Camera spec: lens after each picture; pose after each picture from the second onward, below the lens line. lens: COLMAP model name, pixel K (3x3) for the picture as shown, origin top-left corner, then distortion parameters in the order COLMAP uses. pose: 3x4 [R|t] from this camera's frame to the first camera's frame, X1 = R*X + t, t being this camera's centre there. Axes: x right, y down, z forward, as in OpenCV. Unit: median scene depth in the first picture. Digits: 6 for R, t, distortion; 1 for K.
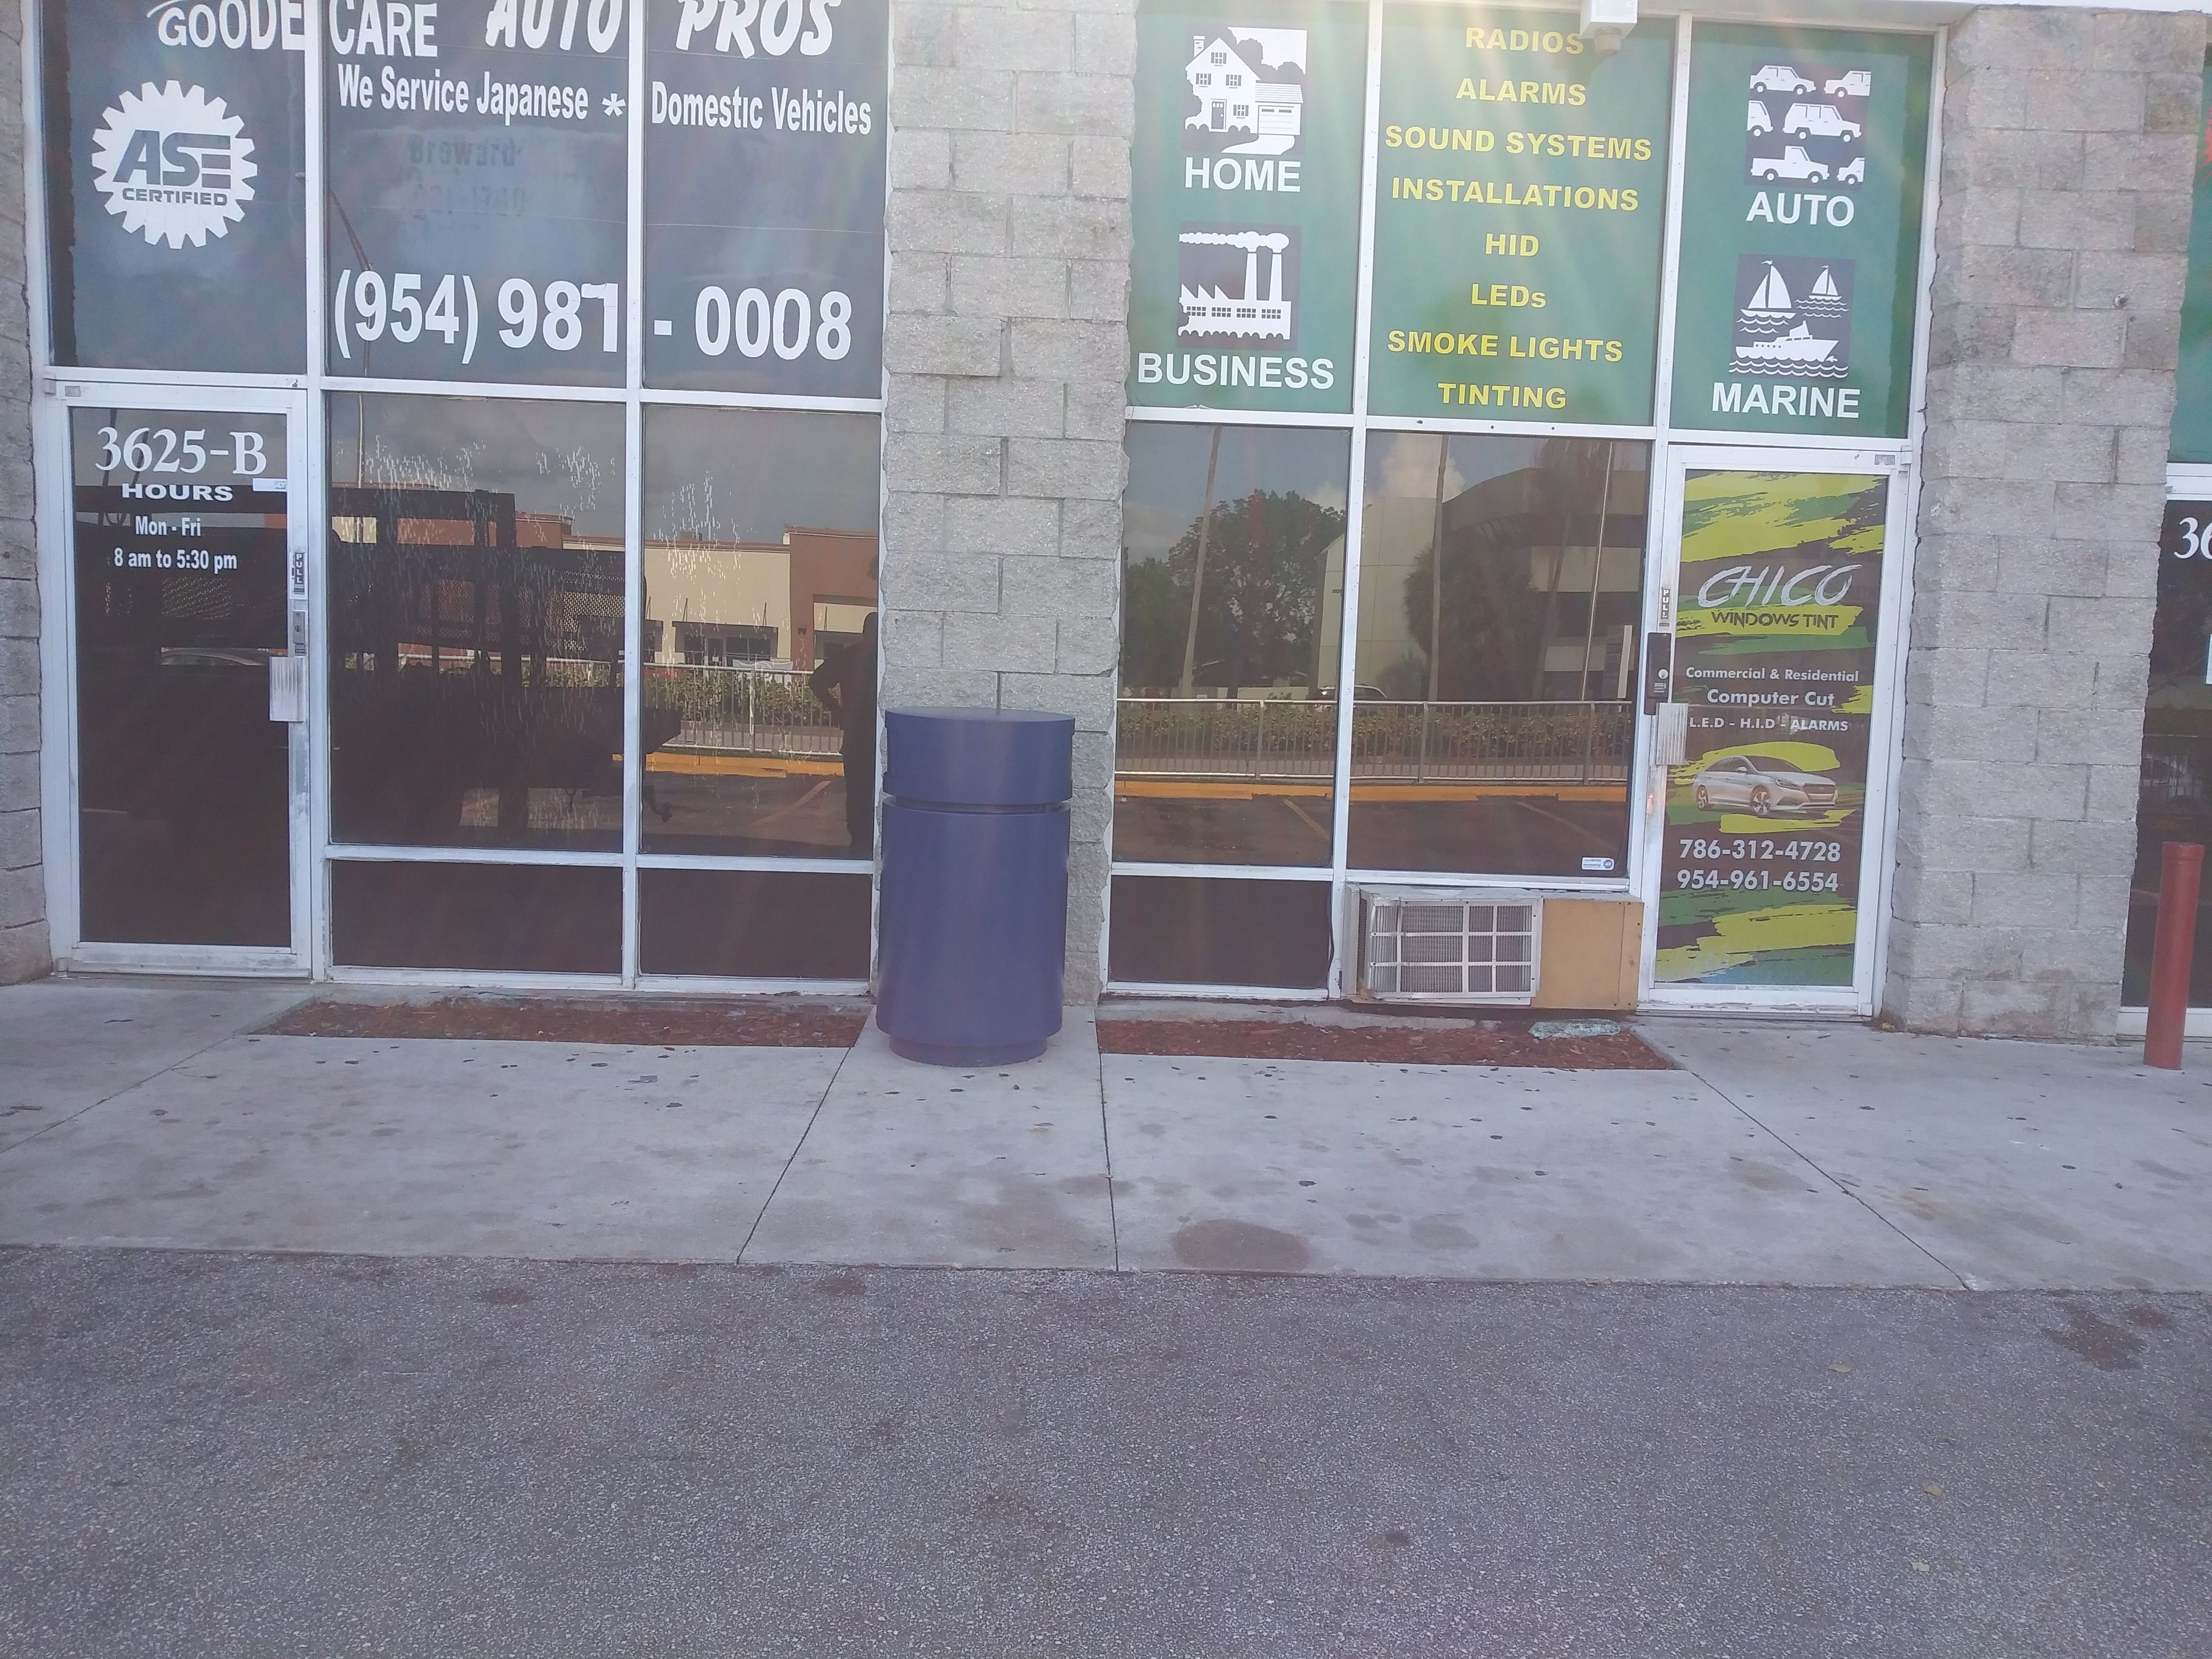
lens RADIAL K [[1660.6, 0, 1203.1], [0, 1660.6, 828.8], [0, 0, 1]] dist [0.038531, -0.092367]
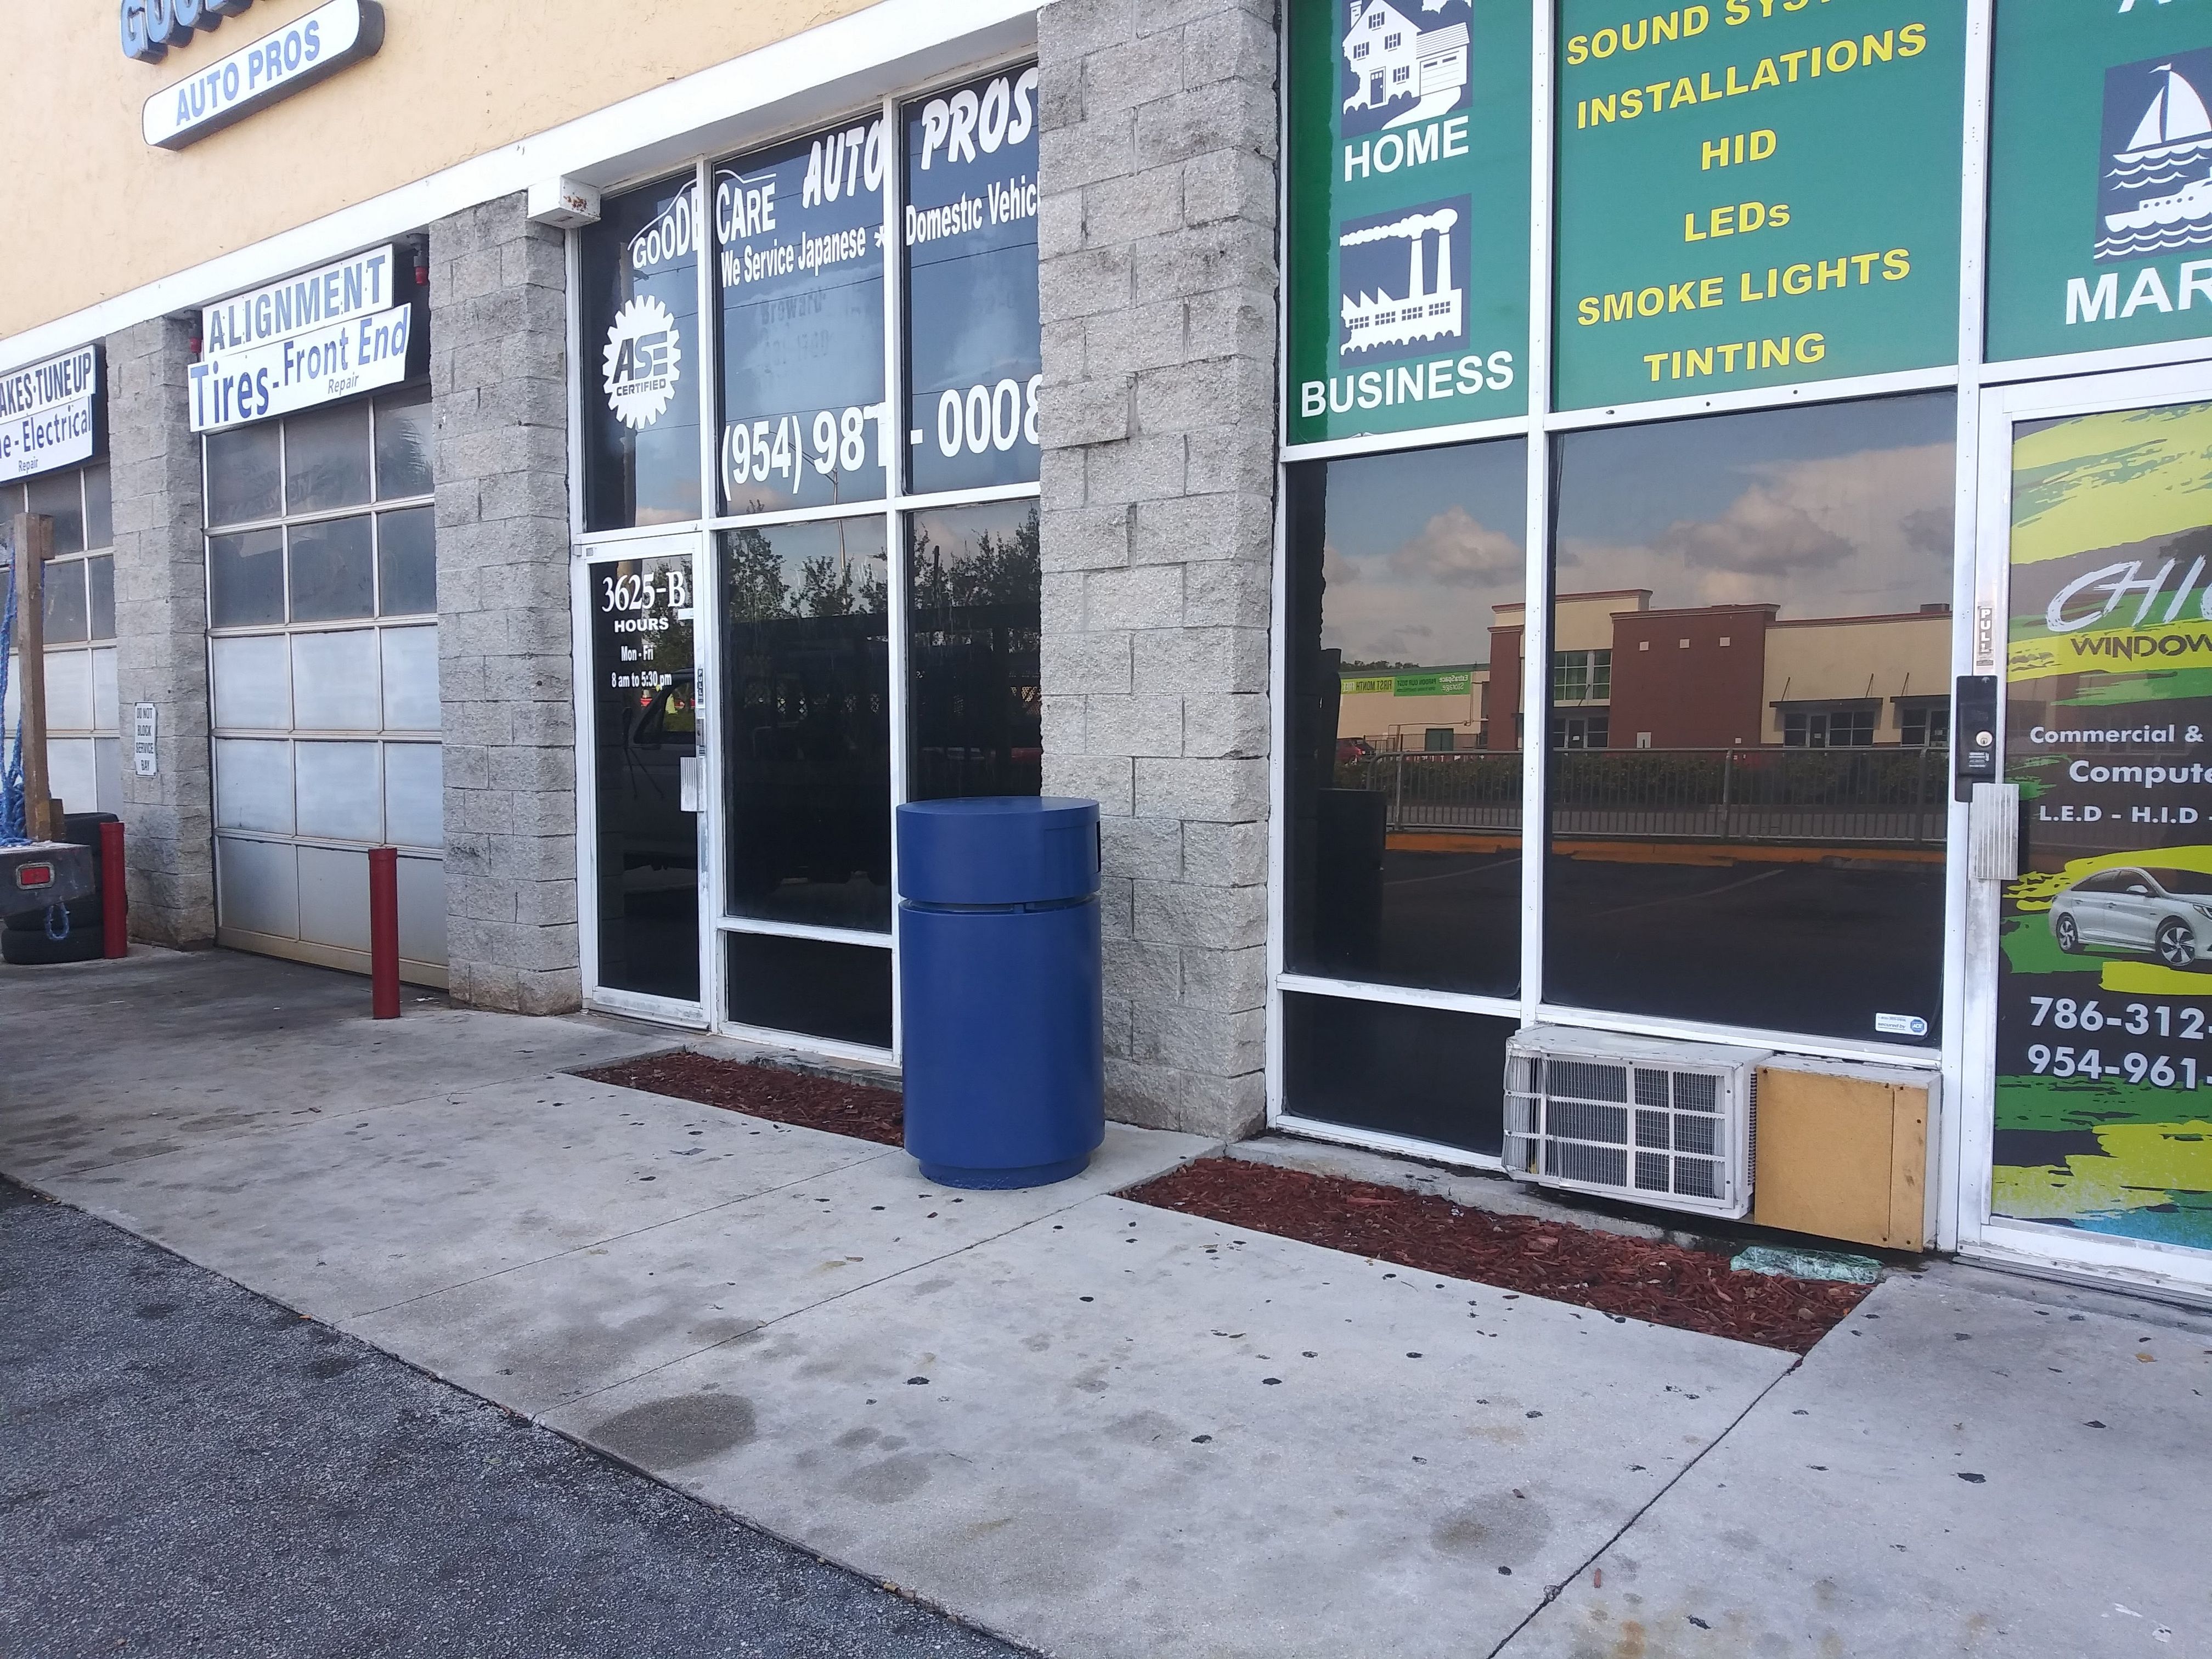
lens RADIAL K [[1715.9, 0, 1106.0], [0, 1715.9, 829.5], [0, 0, 1]] dist [-0.005879, -0.003084]
pose [[0.746855, 0.007225, -0.664947, 0.482668], [-0.036404, 0.998886, -0.030035, -0.026210], [0.663989, 0.046638, 0.746286, 0.287817]]
